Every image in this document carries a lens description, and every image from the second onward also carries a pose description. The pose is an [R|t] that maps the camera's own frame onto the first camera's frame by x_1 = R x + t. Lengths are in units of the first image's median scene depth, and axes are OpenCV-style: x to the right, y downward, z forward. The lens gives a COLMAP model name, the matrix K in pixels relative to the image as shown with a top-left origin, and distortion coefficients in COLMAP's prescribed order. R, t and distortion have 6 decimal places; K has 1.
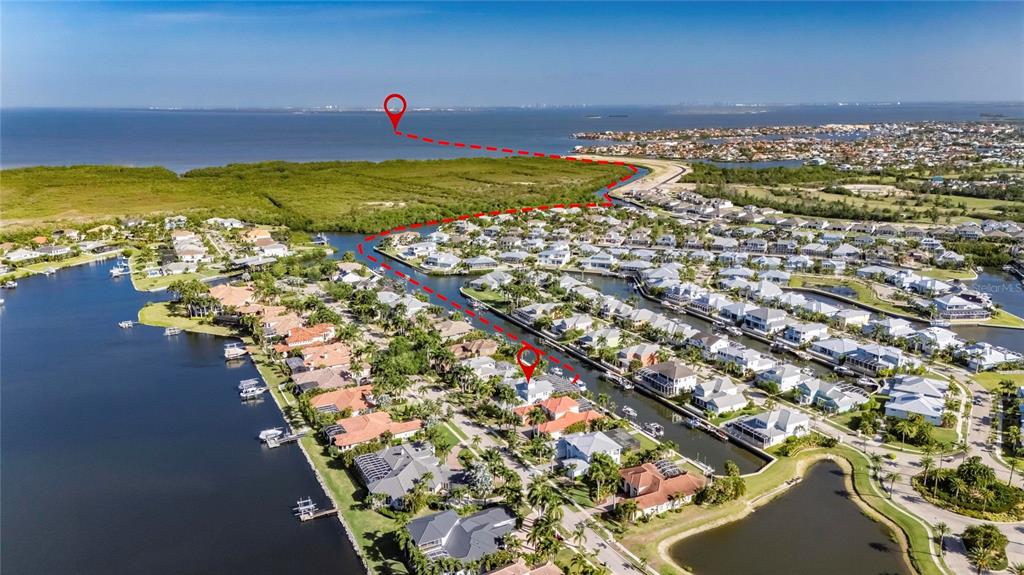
lens RADIAL K [[750.2, 0, 517.1], [0, 750.2, 287.0], [0, 0, 1]] dist [0.079190, -0.074529]
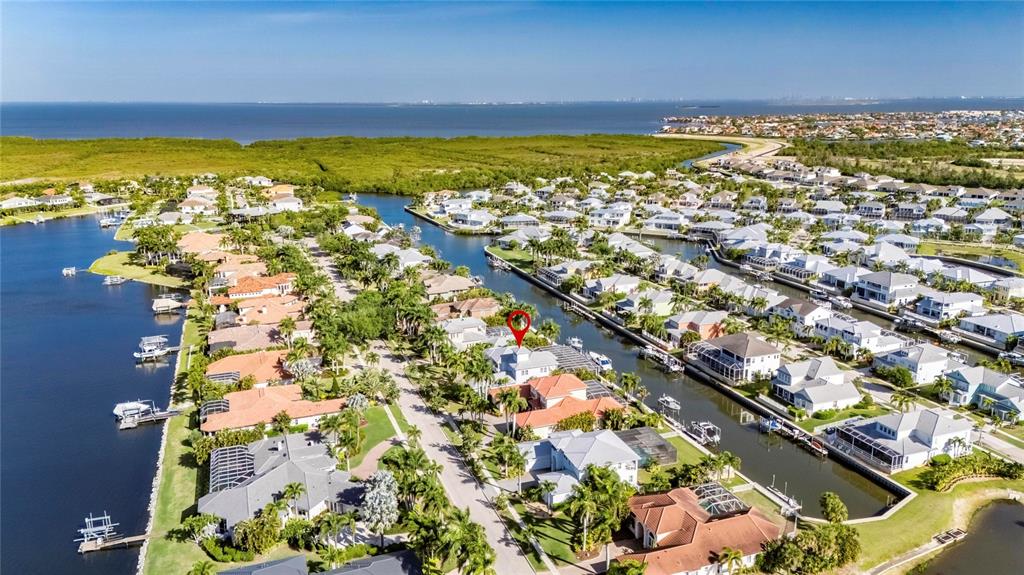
lens RADIAL K [[752.3, 0, 518.6], [0, 752.3, 289.4], [0, 0, 1]] dist [0.054706, -0.029541]
pose [[0.992741, 0.030999, -0.116209, 0.071640], [-0.030145, 0.999504, 0.009098, 0.051162], [0.116433, -0.005528, 0.993183, 0.263694]]
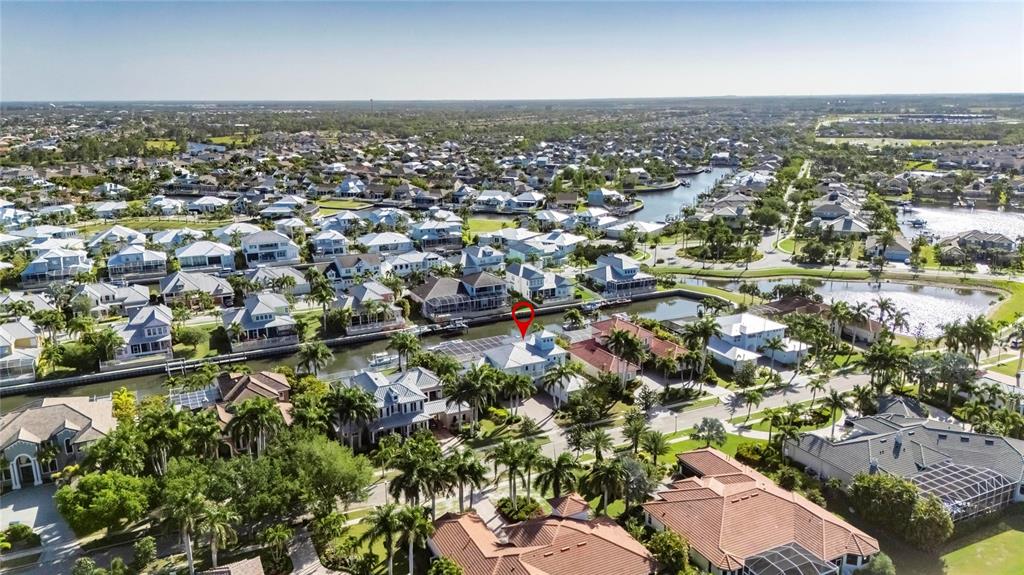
lens RADIAL K [[748.6, 0, 517.4], [0, 748.6, 287.7], [0, 0, 1]] dist [0.112366, -0.150943]
pose [[0.020353, -0.240430, 0.970453, -0.392267], [0.244135, 0.942466, 0.228377, -0.026921], [-0.969528, 0.232273, 0.077879, 0.762824]]
